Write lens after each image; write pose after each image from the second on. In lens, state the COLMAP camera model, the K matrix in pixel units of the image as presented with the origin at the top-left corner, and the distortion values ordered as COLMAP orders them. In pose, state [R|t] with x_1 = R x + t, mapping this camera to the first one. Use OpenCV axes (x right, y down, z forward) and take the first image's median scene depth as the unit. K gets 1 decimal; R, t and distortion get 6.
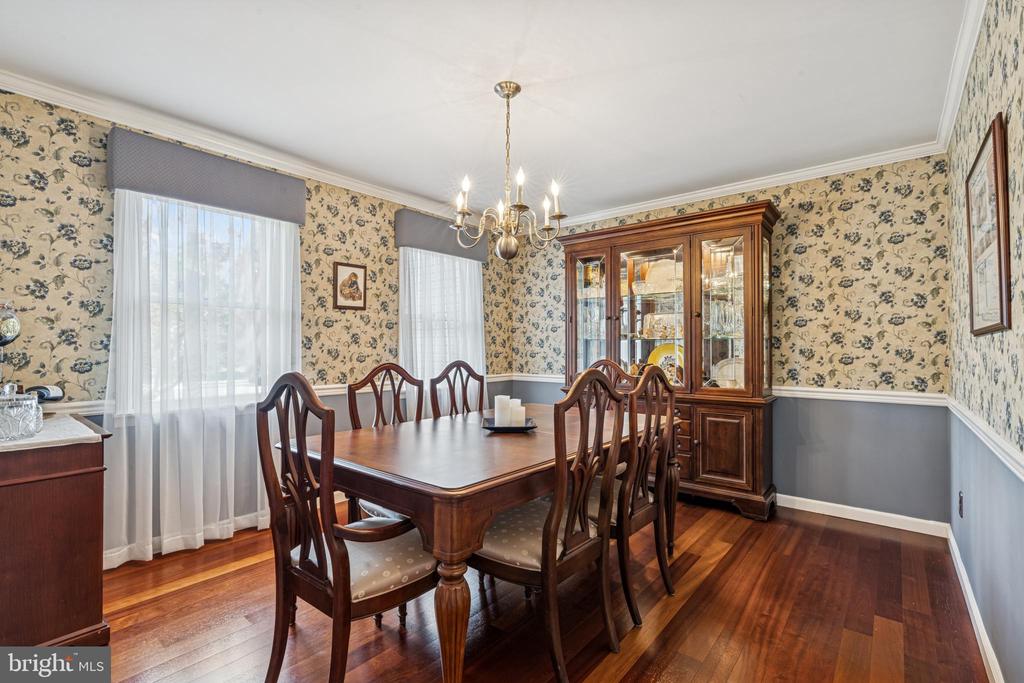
lens RADIAL K [[468.7, 0, 512.0], [0, 468.7, 351.4], [0, 0, 1]] dist [-0.018514, 0.008967]
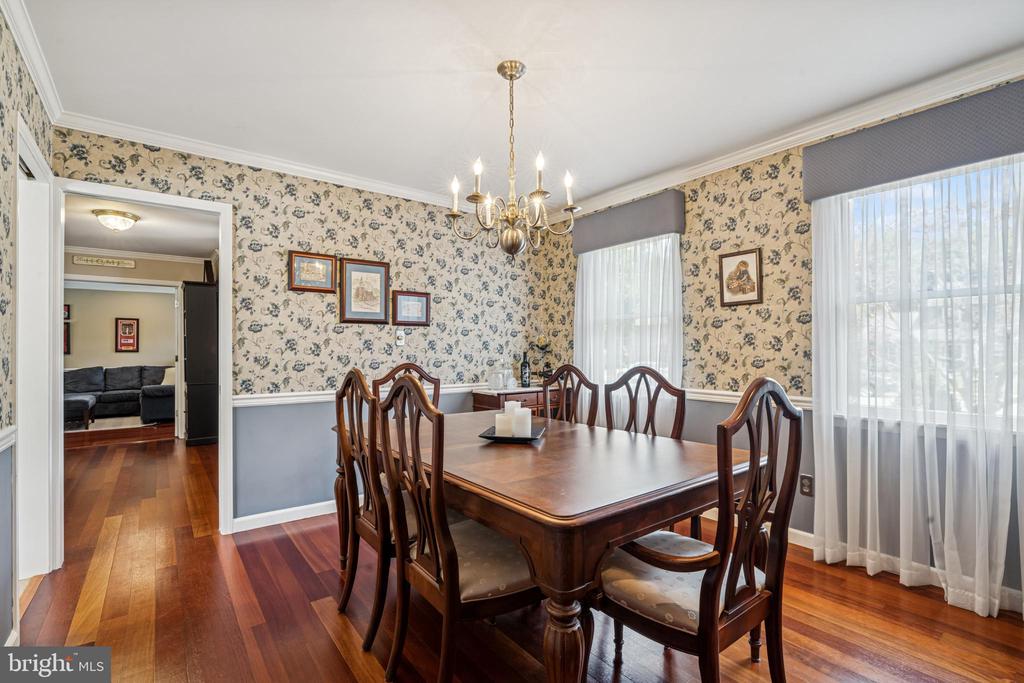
lens RADIAL K [[468.7, 0, 512.0], [0, 468.7, 351.4], [0, 0, 1]] dist [-0.018514, 0.008967]
pose [[-0.221463, -0.001907, -0.975167, 0.682316], [-0.006912, 0.999976, -0.000386, -0.002632], [0.975144, 0.006655, -0.221471, 0.931264]]
